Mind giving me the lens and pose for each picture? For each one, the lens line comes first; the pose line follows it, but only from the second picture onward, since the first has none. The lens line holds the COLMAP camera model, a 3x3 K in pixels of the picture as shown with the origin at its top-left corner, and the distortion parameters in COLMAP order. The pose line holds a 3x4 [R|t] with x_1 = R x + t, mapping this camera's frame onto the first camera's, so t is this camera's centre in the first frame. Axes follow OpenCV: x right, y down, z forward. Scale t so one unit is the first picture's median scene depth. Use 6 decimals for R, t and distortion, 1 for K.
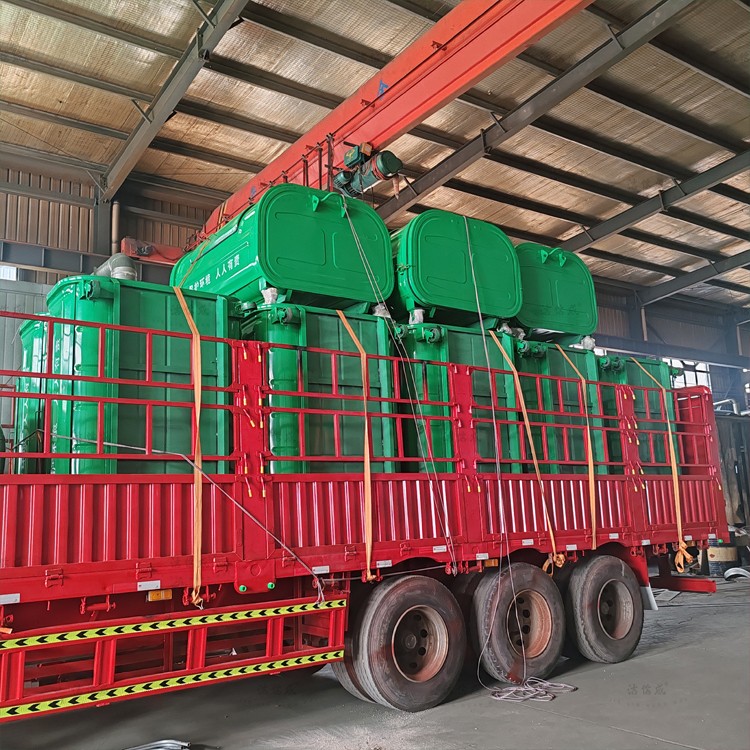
lens RADIAL K [[756.4, 0, 375.0], [0, 756.4, 375.0], [0, 0, 1]] dist [0.038943, -0.018254]
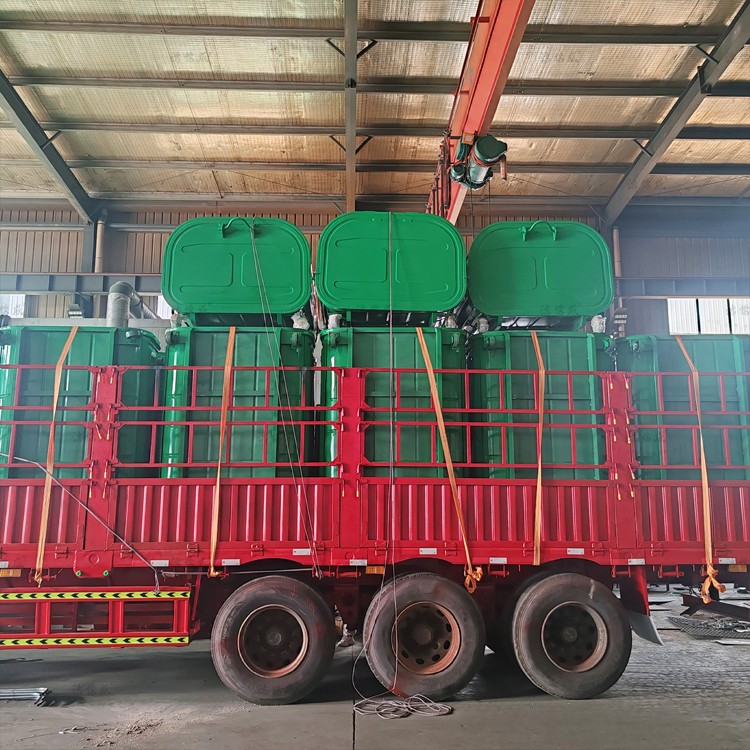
lens RADIAL K [[756.4, 0, 375.0], [0, 756.4, 375.0], [0, 0, 1]] dist [0.038943, -0.018254]
pose [[0.837407, -0.061493, -0.543109, 0.787747], [0.068118, 0.997646, -0.007928, 0.006591], [0.542318, -0.030356, 0.839625, 0.215225]]
